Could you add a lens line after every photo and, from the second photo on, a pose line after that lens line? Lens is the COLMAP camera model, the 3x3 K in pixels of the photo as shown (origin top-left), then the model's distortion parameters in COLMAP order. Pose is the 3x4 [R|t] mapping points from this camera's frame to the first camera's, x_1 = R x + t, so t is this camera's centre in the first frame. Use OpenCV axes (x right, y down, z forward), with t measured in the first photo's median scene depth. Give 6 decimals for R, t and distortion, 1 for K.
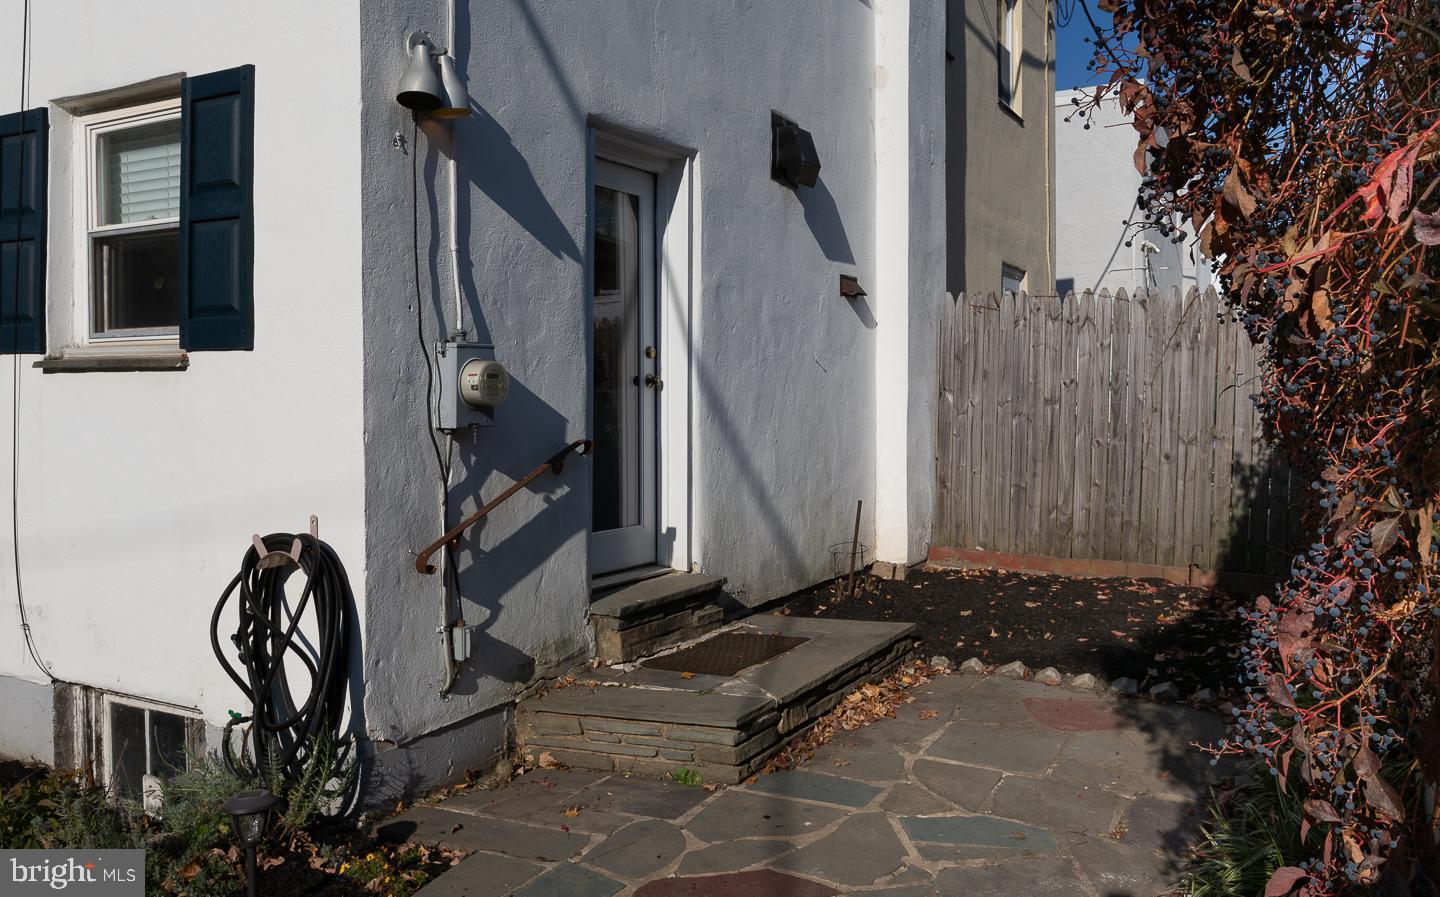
lens RADIAL K [[1131.3, 0, 657.7], [0, 1131.3, 407.3], [0, 0, 1]] dist [0.009396, 0.019171]
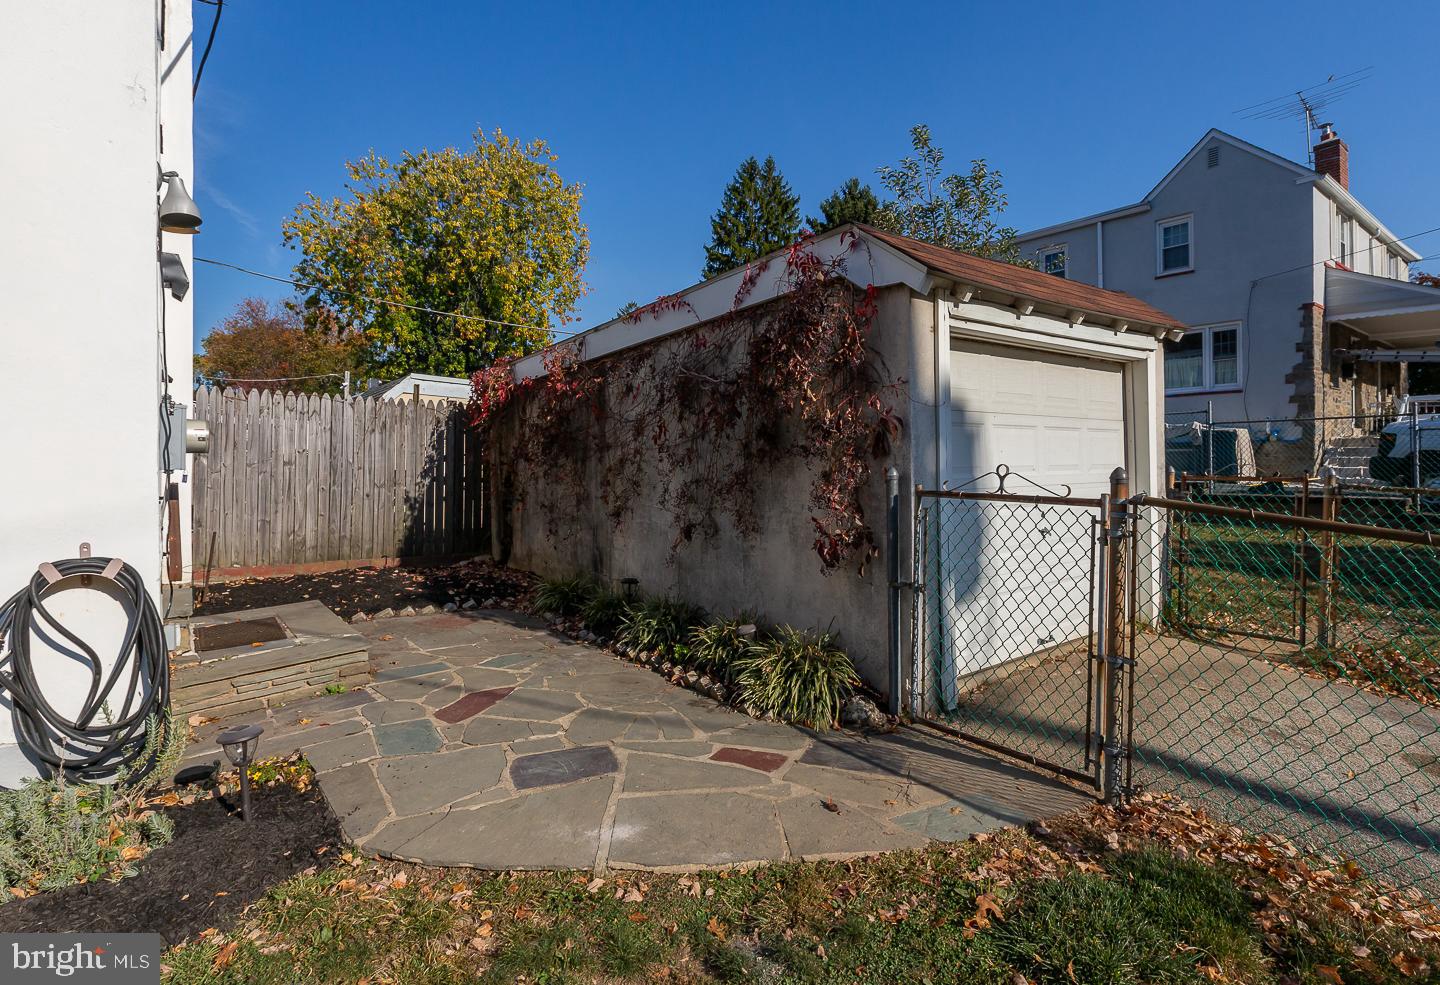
lens RADIAL K [[756.0, 0, 764.6], [0, 756.0, 463.9], [0, 0, 1]] dist [-0.002063, -0.001858]
pose [[0.359671, 0.002716, 0.933075, -0.419504], [0.017401, 0.999802, -0.009618, 0.018297], [-0.932917, 0.019696, 0.359553, 0.030950]]
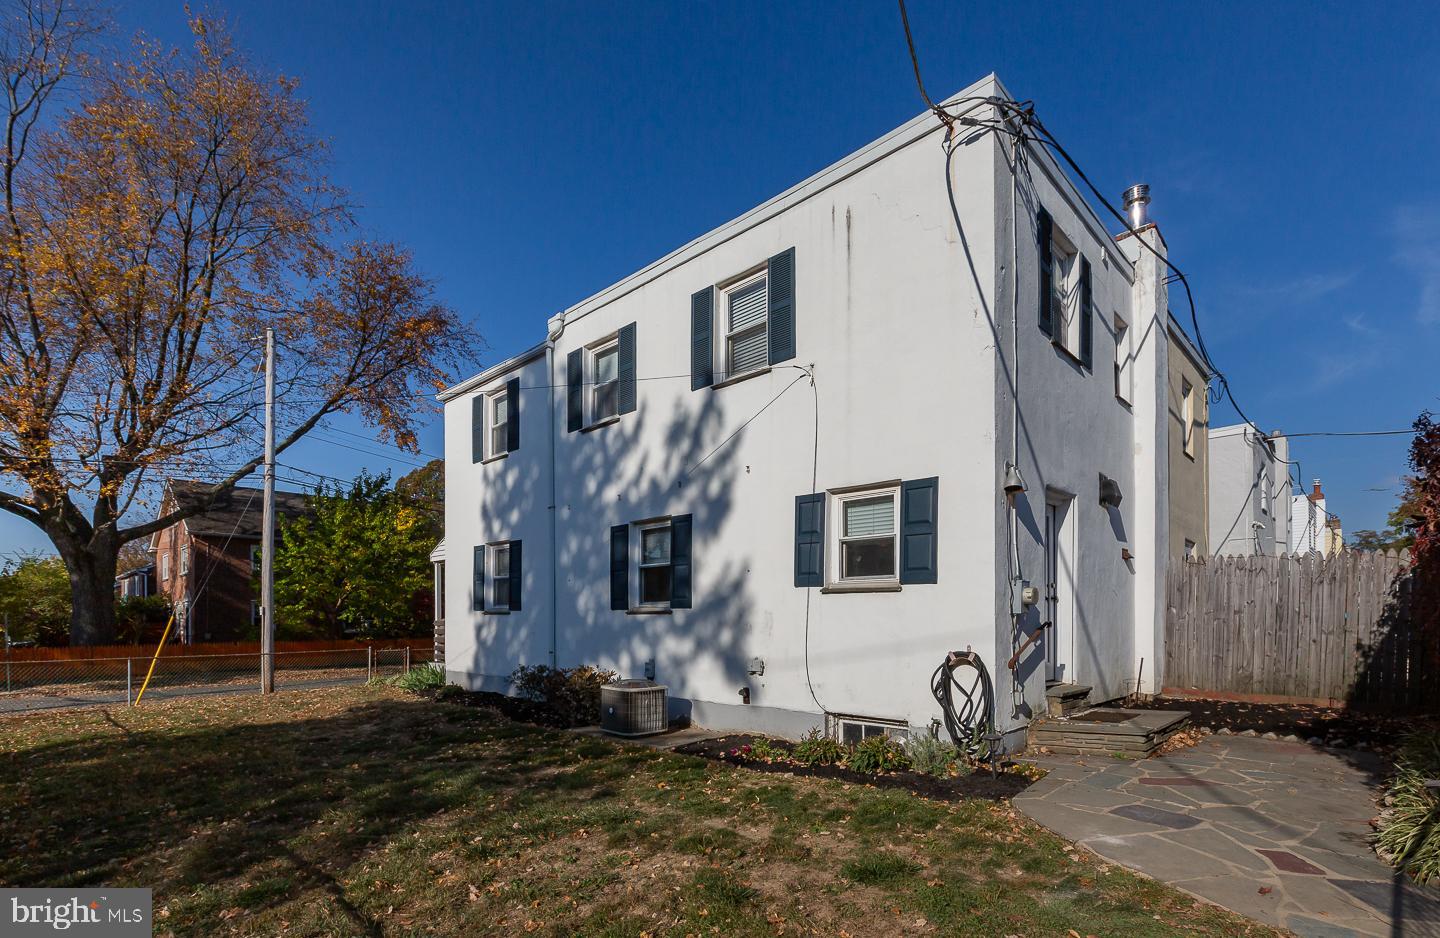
lens RADIAL K [[673.3, 0, 699.4], [0, 673.3, 613.0], [0, 0, 1]] dist [-0.000108, 0.000930]
pose [[0.968271, 0.005838, -0.249835, -0.280130], [-0.010440, 0.999799, -0.017100, 0.028273], [0.249685, 0.019166, 0.968137, -0.369141]]
